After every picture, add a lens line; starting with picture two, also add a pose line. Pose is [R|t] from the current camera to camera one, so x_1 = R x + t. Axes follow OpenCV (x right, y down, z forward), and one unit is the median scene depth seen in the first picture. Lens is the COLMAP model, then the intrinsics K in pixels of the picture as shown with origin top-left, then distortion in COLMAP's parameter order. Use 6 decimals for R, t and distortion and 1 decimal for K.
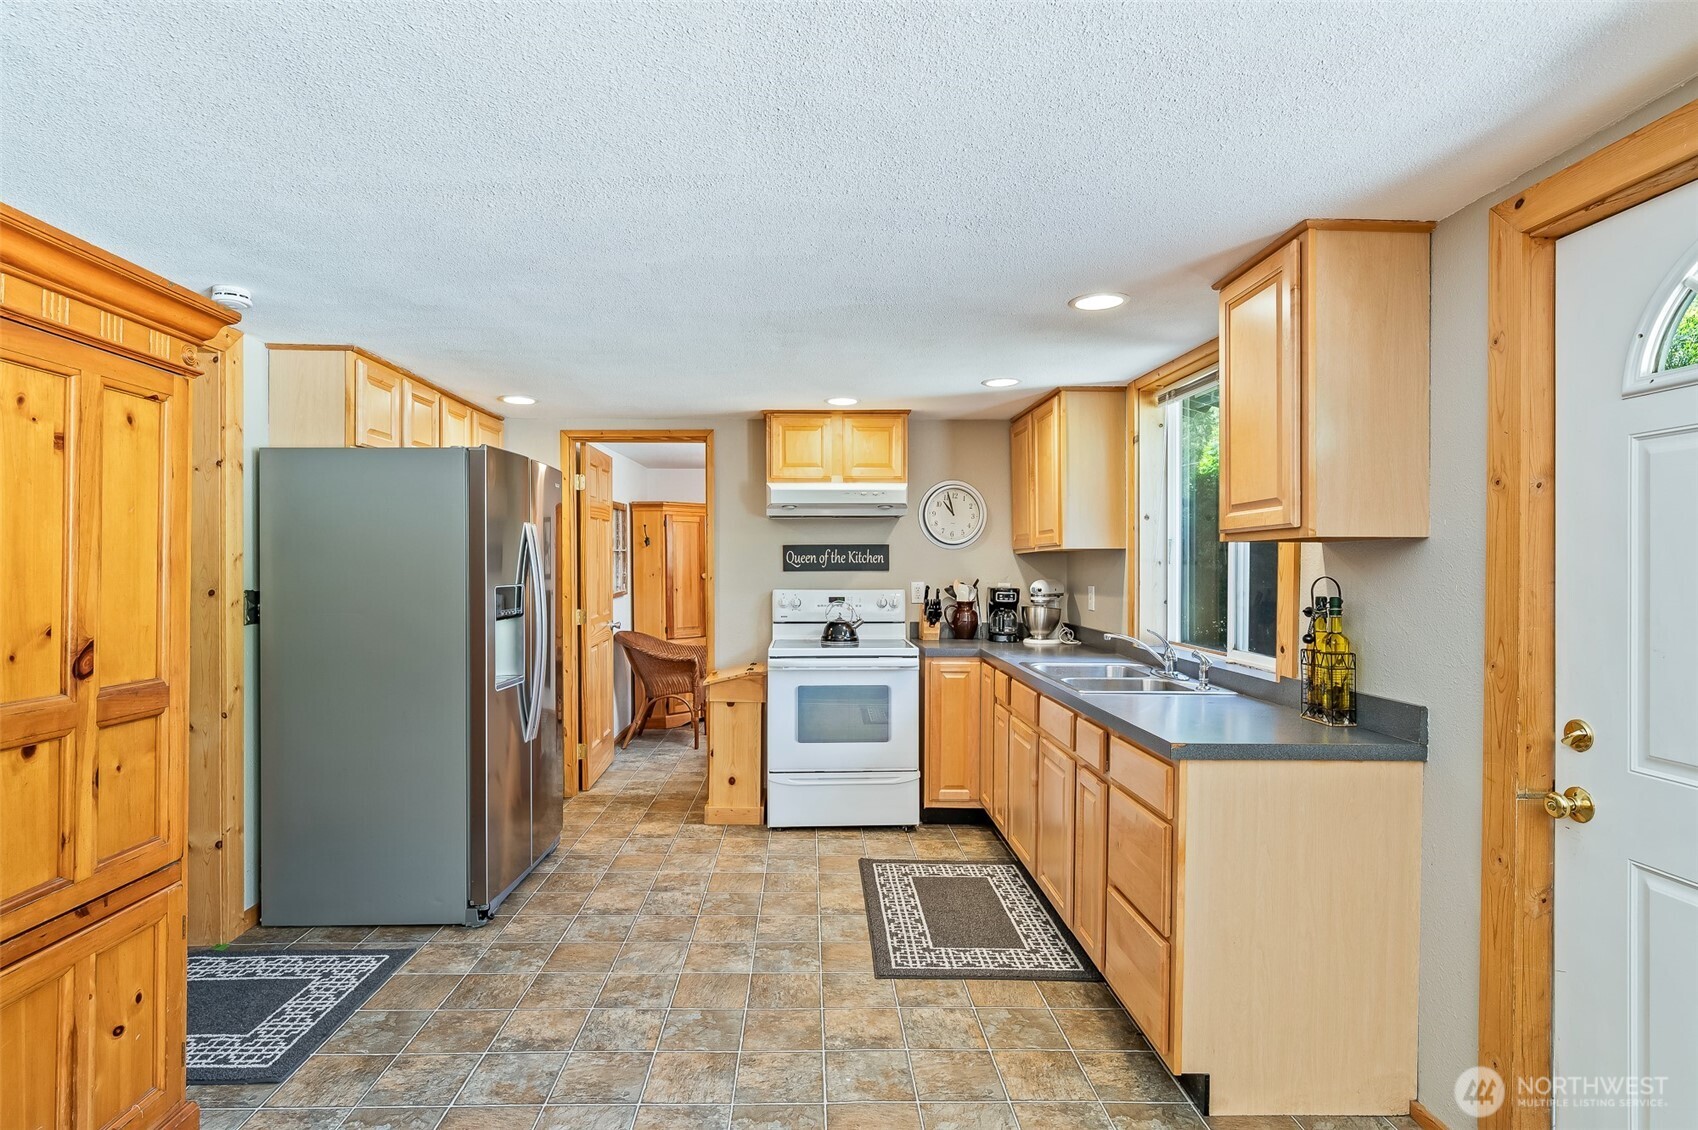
lens RADIAL K [[860.0, 0, 833.3], [0, 860.0, 567.2], [0, 0, 1]] dist [0.001727, 0.000440]
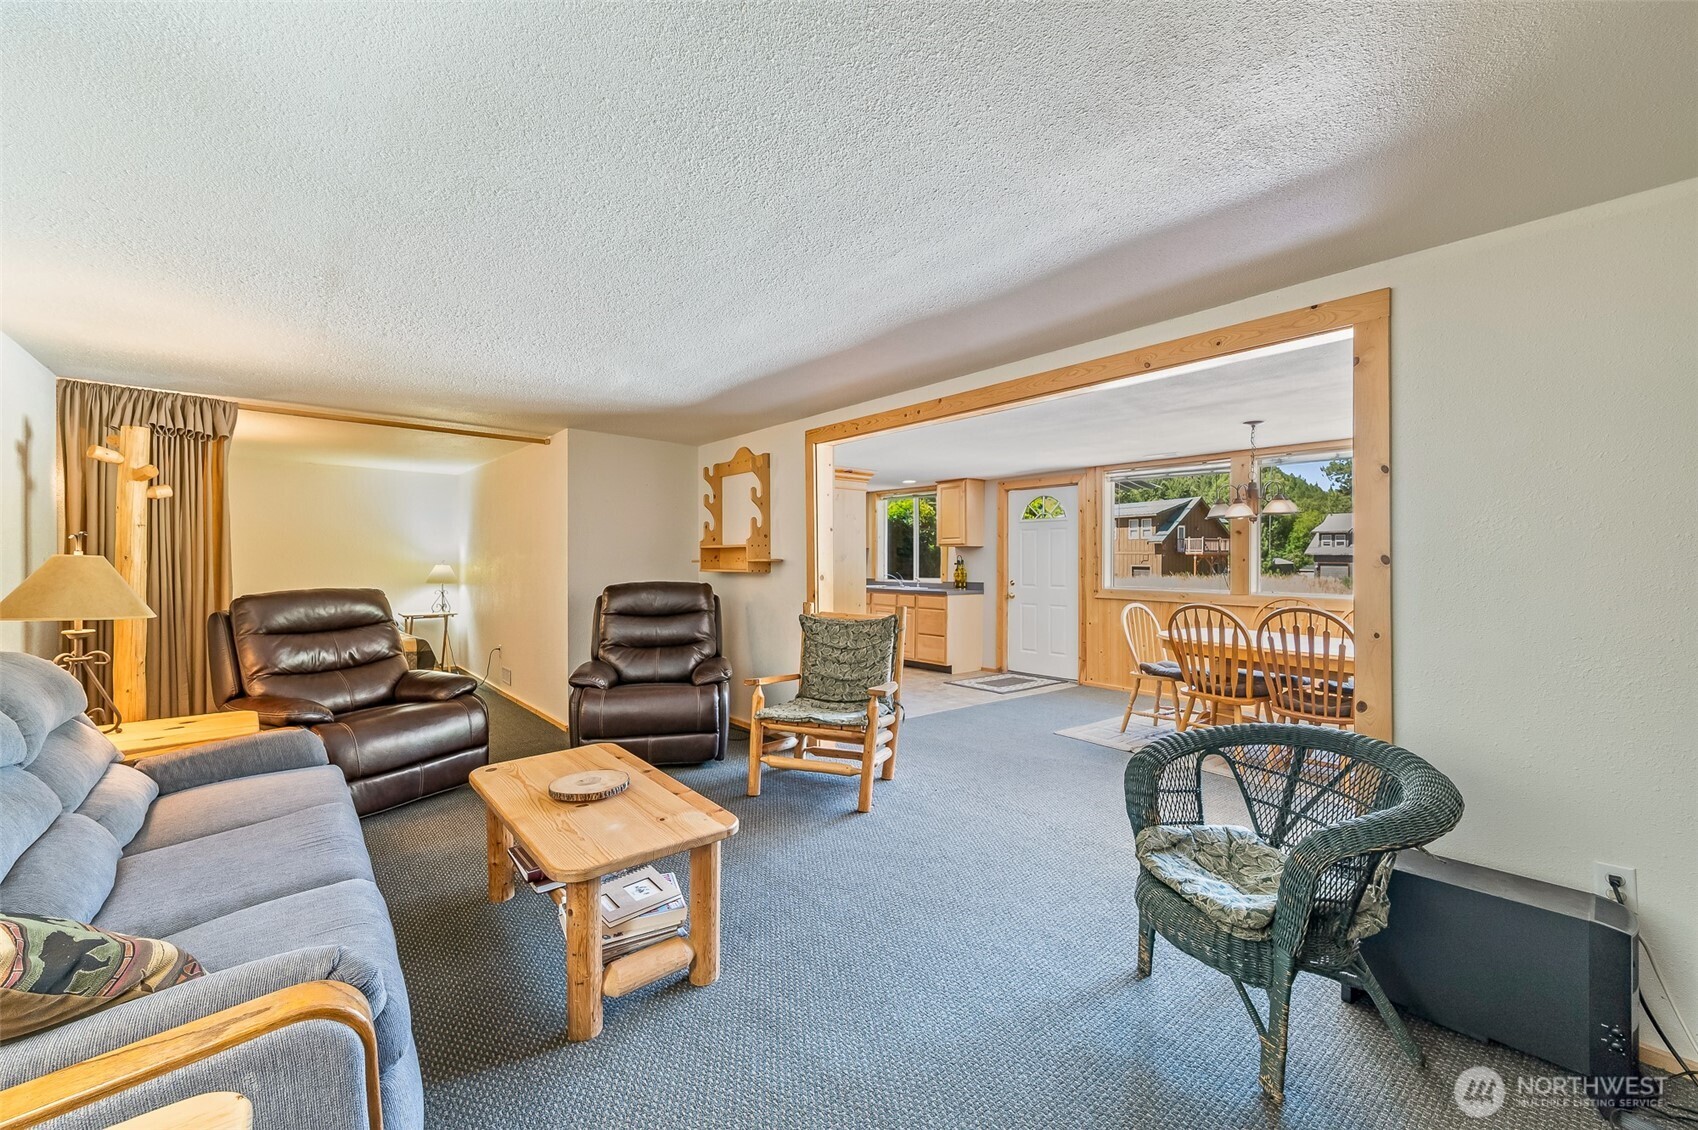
lens RADIAL K [[679.2, 0, 851.3], [0, 679.2, 554.2], [0, 0, 1]] dist [0.001051, 0.000011]
pose [[0.785036, 0.000436, 0.619450, -1.039661], [0.005268, 0.999959, -0.007379, 0.015464], [-0.619428, 0.009056, 0.785001, -0.700623]]
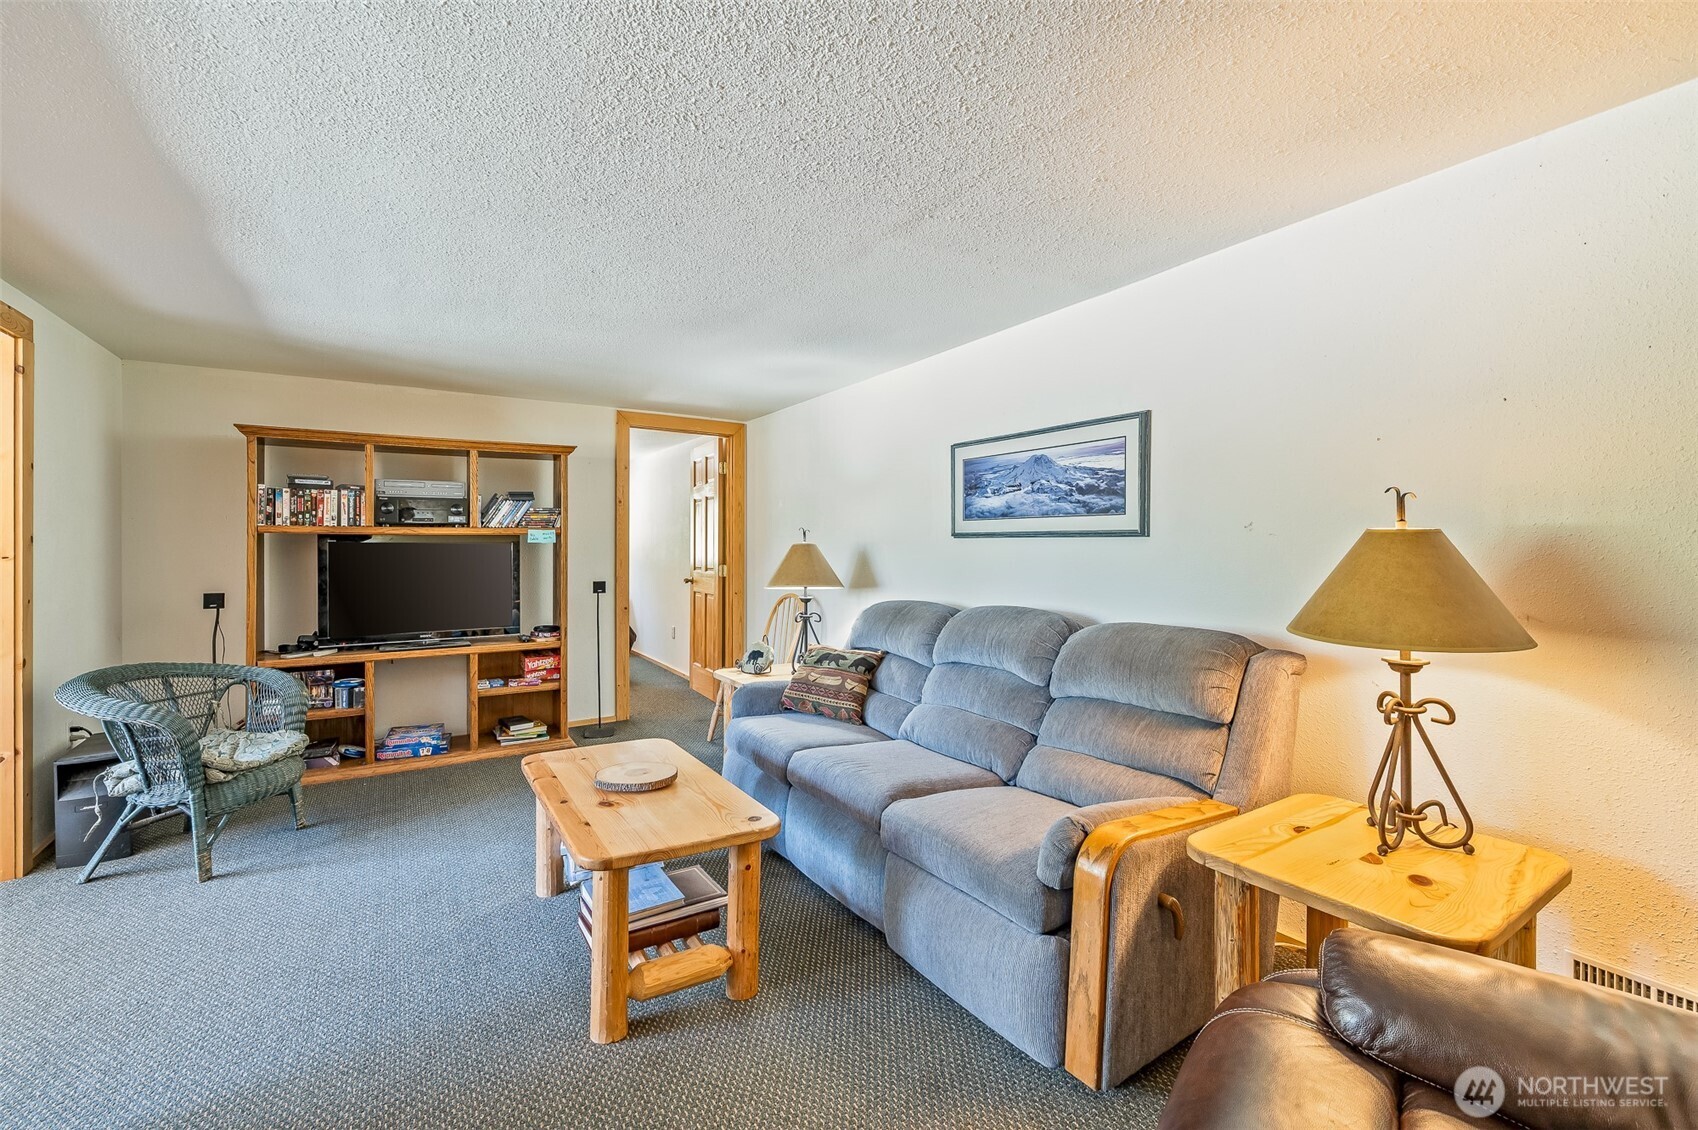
lens RADIAL K [[731.0, 0, 851.5], [0, 731.0, 548.3], [0, 0, 1]] dist [-0.000256, -0.000477]
pose [[-0.864243, 0.001445, -0.503072, -0.757153], [-0.004951, 0.999923, 0.011379, 0.017649], [0.503050, 0.012325, -0.864170, 0.319336]]
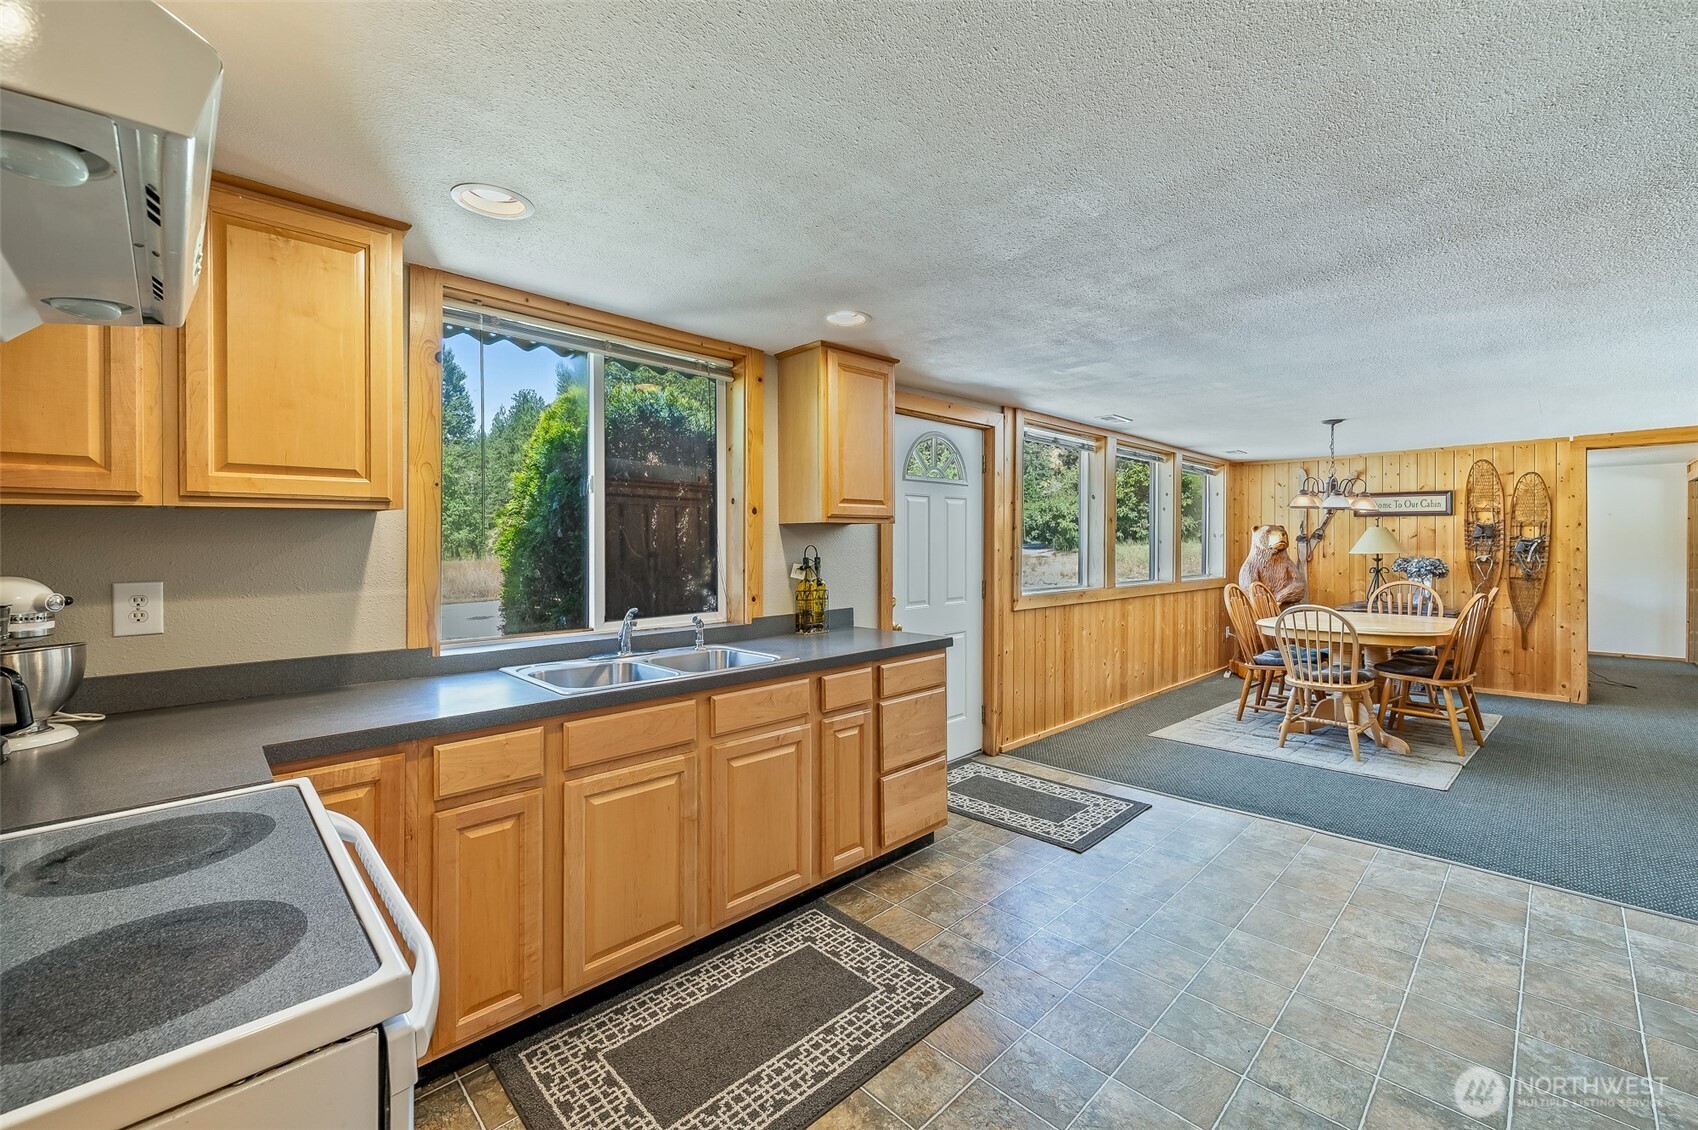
lens RADIAL K [[685.7, 0, 847.2], [0, 685.7, 543.0], [0, 0, 1]] dist [-0.000039, -0.000419]
pose [[-0.669066, -0.002214, 0.743199, -0.246127], [0.004314, 0.999967, 0.006863, -0.001145], [-0.743190, 0.007798, -0.669035, 0.998138]]
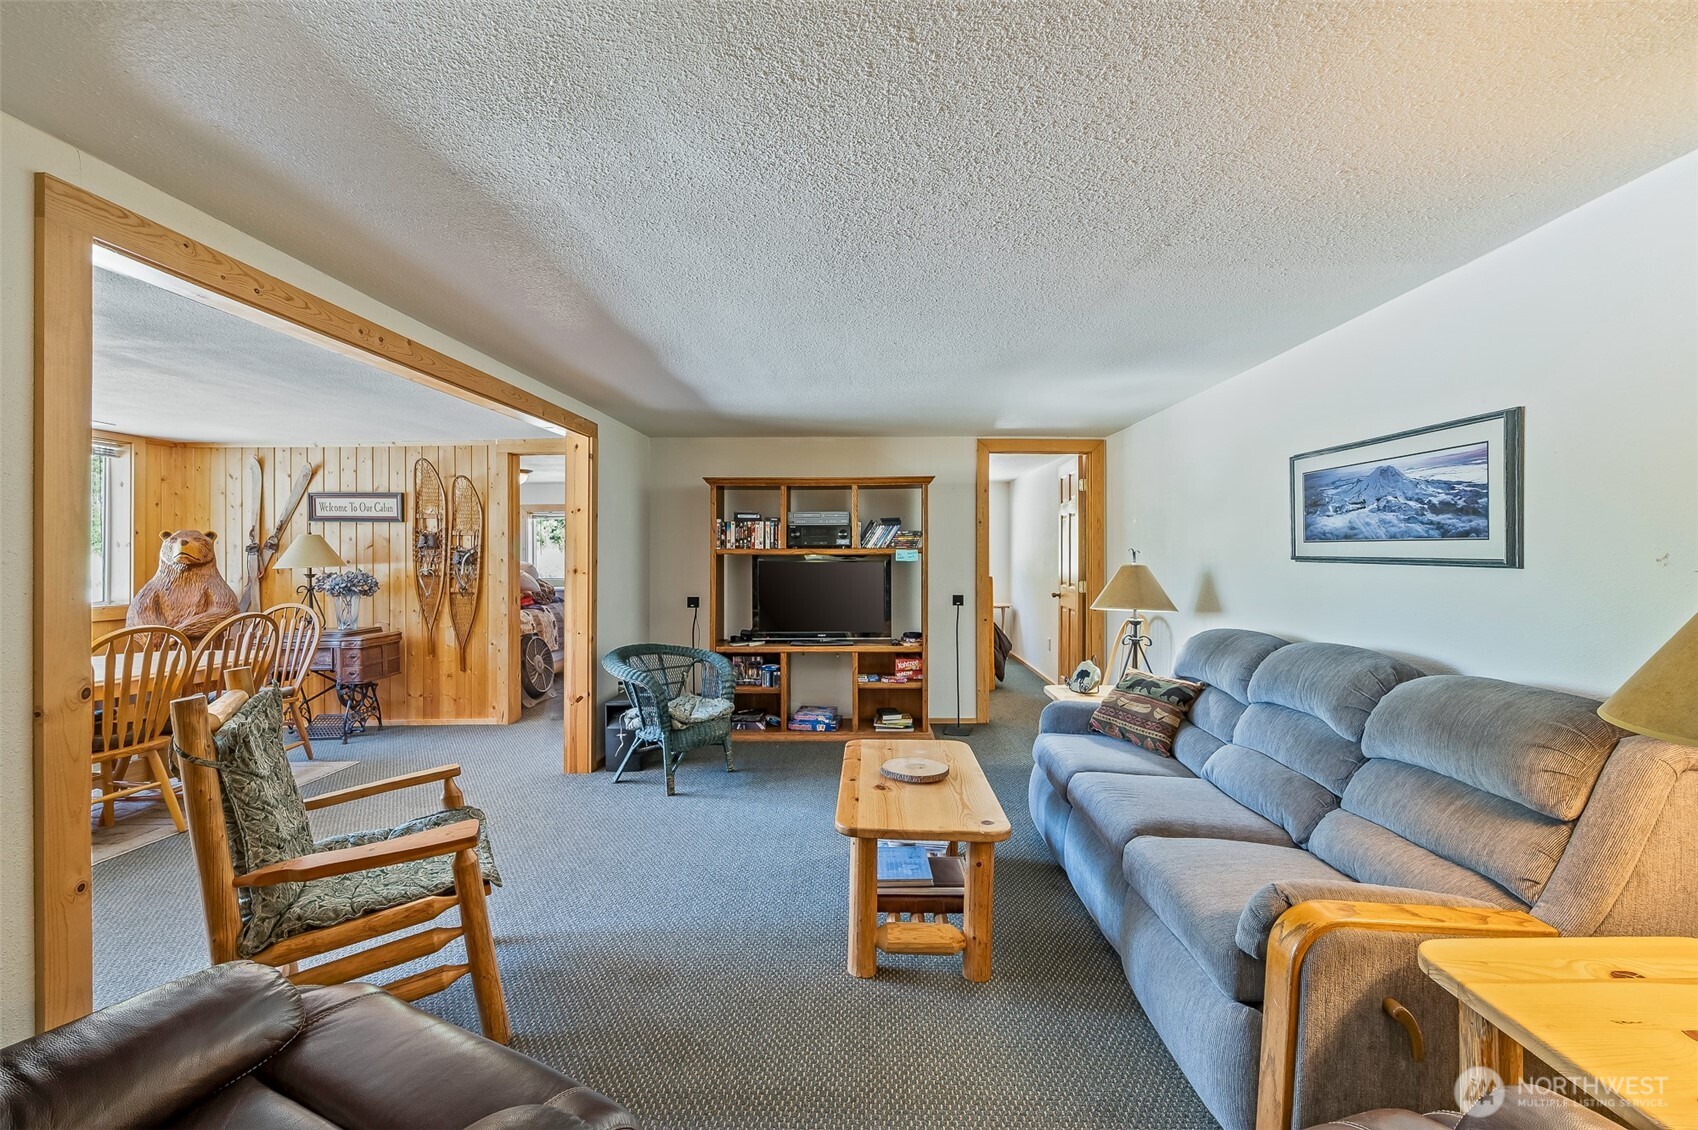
lens RADIAL K [[733.1, 0, 855.4], [0, 733.1, 545.3], [0, 0, 1]] dist [0.000071, -0.000003]
pose [[-0.999008, 0.001137, 0.044517, -0.860406], [0.001145, 0.999999, 0.000137, -0.000960], [-0.044517, 0.000188, -0.999009, 0.407898]]
